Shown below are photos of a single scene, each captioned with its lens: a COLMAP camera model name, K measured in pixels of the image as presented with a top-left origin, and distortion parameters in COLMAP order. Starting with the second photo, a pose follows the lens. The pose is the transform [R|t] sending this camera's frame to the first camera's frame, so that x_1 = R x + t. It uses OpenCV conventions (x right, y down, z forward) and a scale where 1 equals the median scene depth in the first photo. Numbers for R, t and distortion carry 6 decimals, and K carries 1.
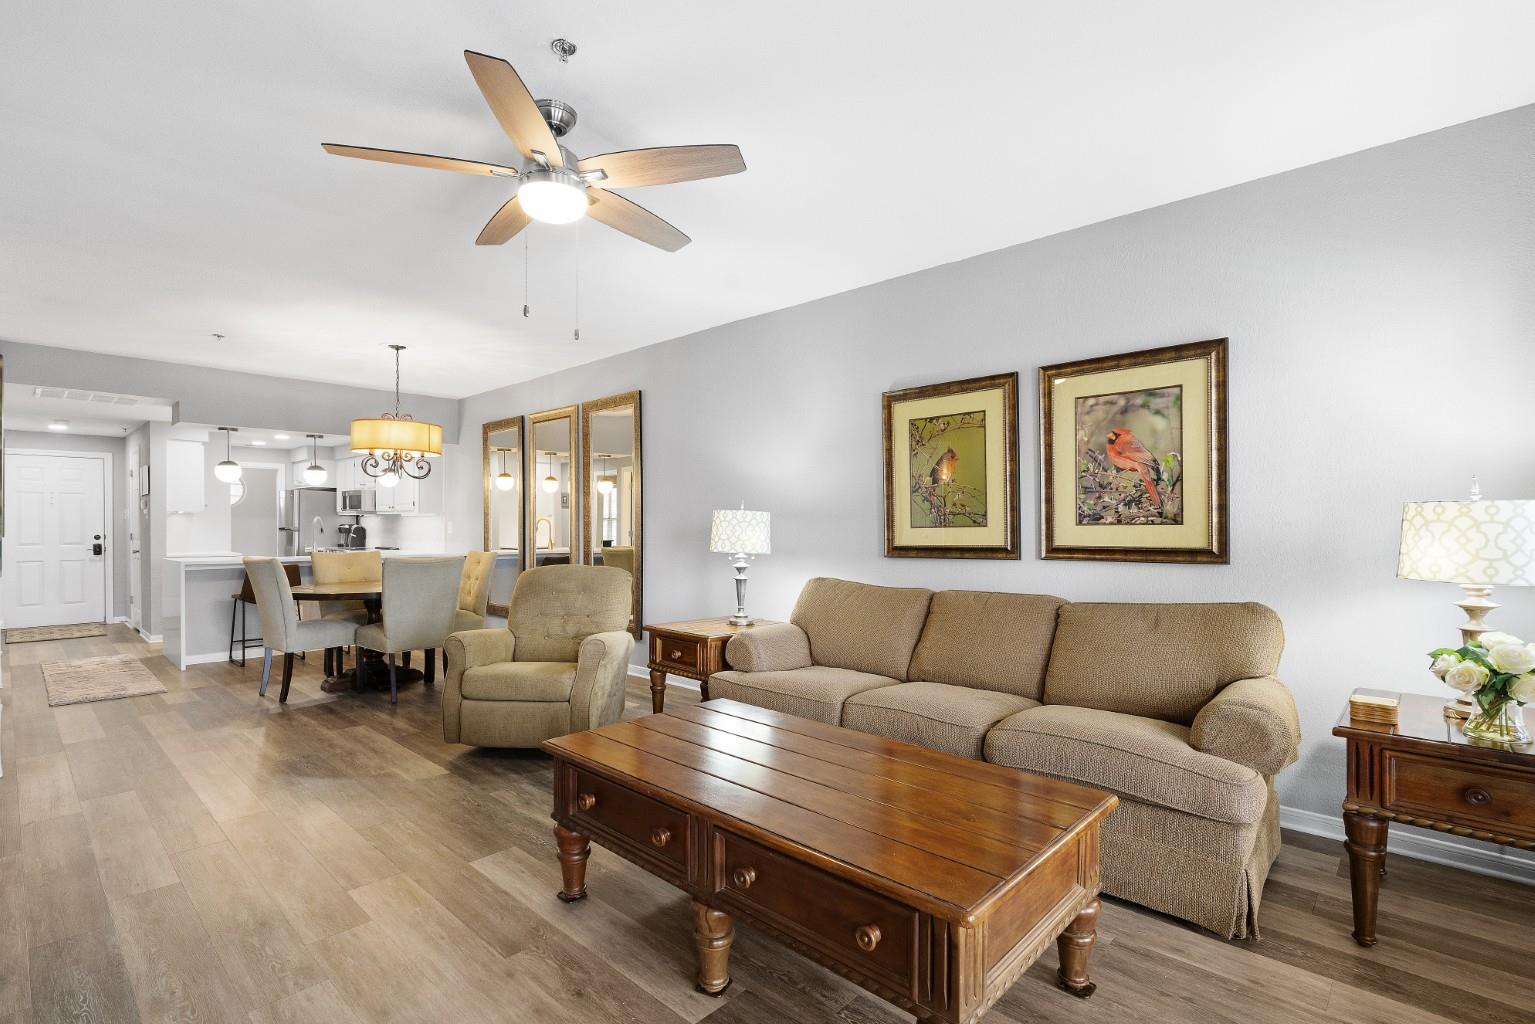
lens RADIAL K [[637.1, 0, 662.3], [0, 637.1, 513.3], [0, 0, 1]] dist [0.034768, 0.000289]
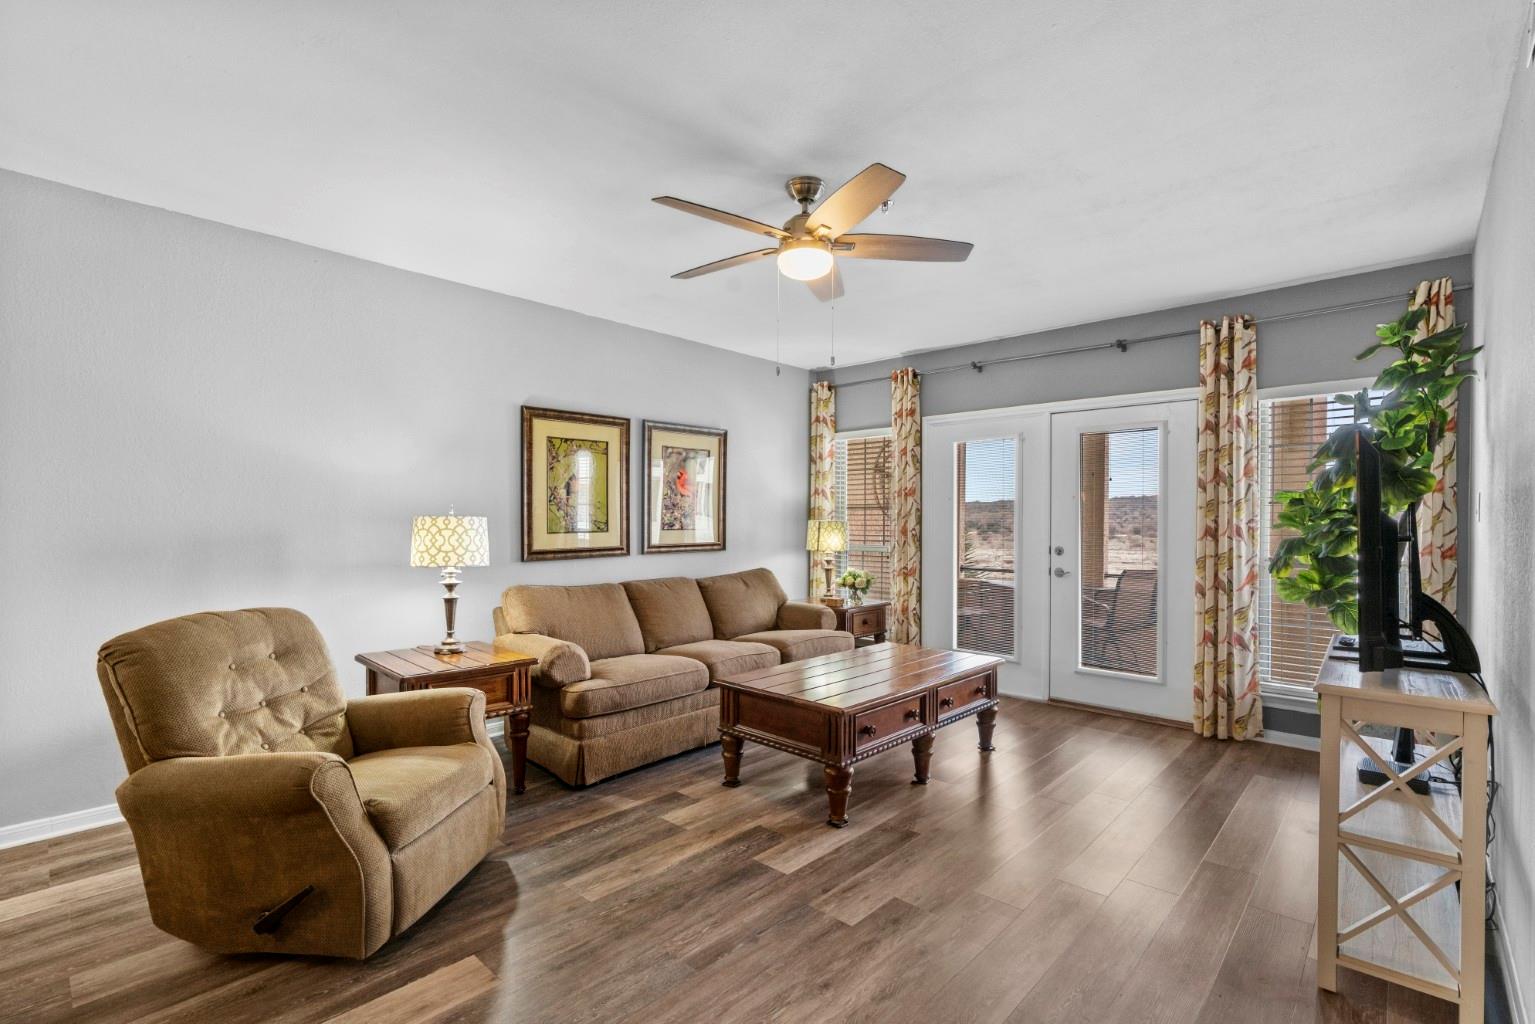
lens RADIAL K [[703.1, 0, 765.0], [0, 703.1, 523.1], [0, 0, 1]] dist [0.000683, 0.000311]
pose [[0.003227, 0.005748, 0.999978, -0.812379], [-0.009377, 0.999940, -0.005718, 0.007022], [-0.999951, -0.009358, 0.003281, 0.610973]]
